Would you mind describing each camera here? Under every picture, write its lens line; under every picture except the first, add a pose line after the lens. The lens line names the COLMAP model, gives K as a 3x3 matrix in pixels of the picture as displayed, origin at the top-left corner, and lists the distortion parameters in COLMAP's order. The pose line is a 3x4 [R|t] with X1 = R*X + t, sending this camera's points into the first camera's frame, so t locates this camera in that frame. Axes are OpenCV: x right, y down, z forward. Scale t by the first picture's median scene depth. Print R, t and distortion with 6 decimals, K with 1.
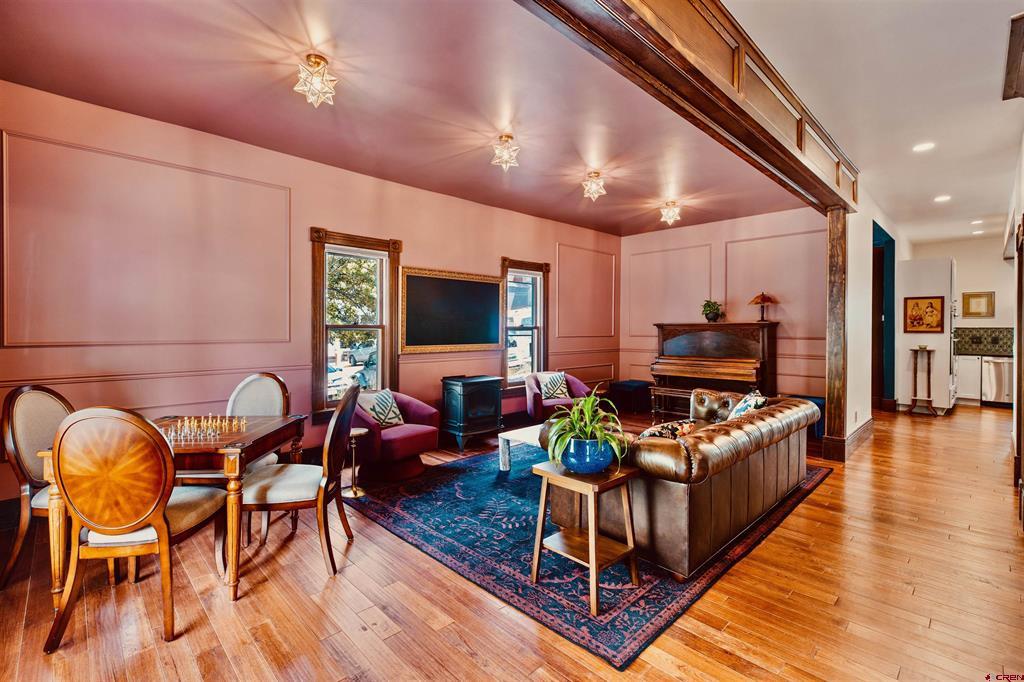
lens RADIAL K [[456.5, 0, 511.0], [0, 456.5, 334.1], [0, 0, 1]] dist [-0.000017, -0.000008]
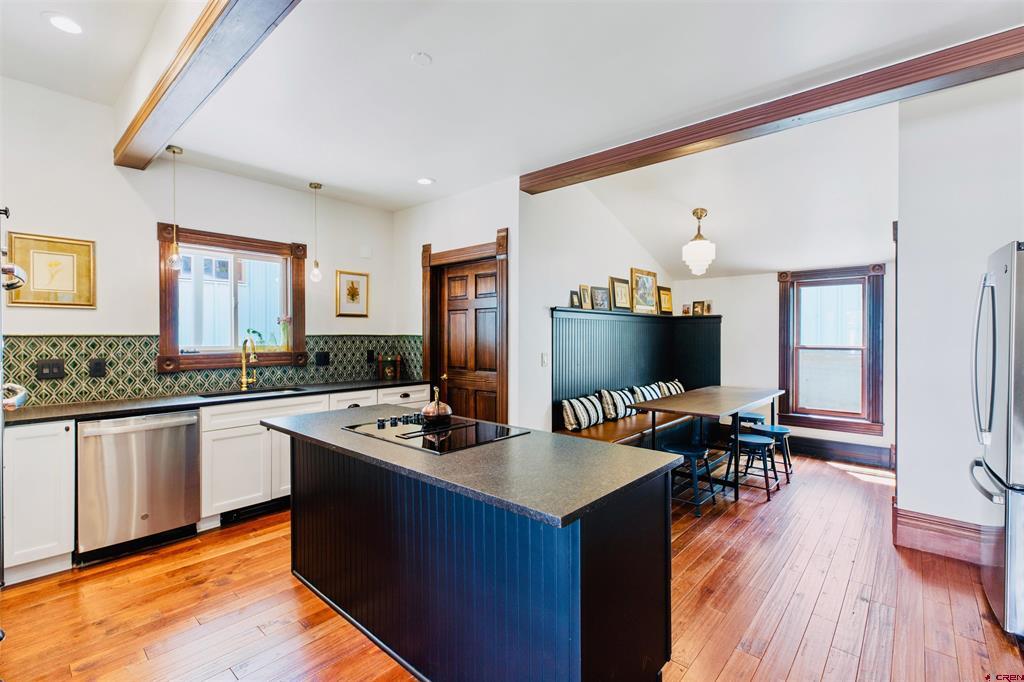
lens RADIAL K [[456.5, 0, 514.5], [0, 456.5, 335.7], [0, 0, 1]] dist [-0.000017, -0.000008]
pose [[-0.075450, -0.007492, 0.997121, 0.636822], [0.009102, 0.999925, 0.008201, -0.013277], [-0.997108, 0.009695, -0.075376, 0.665335]]
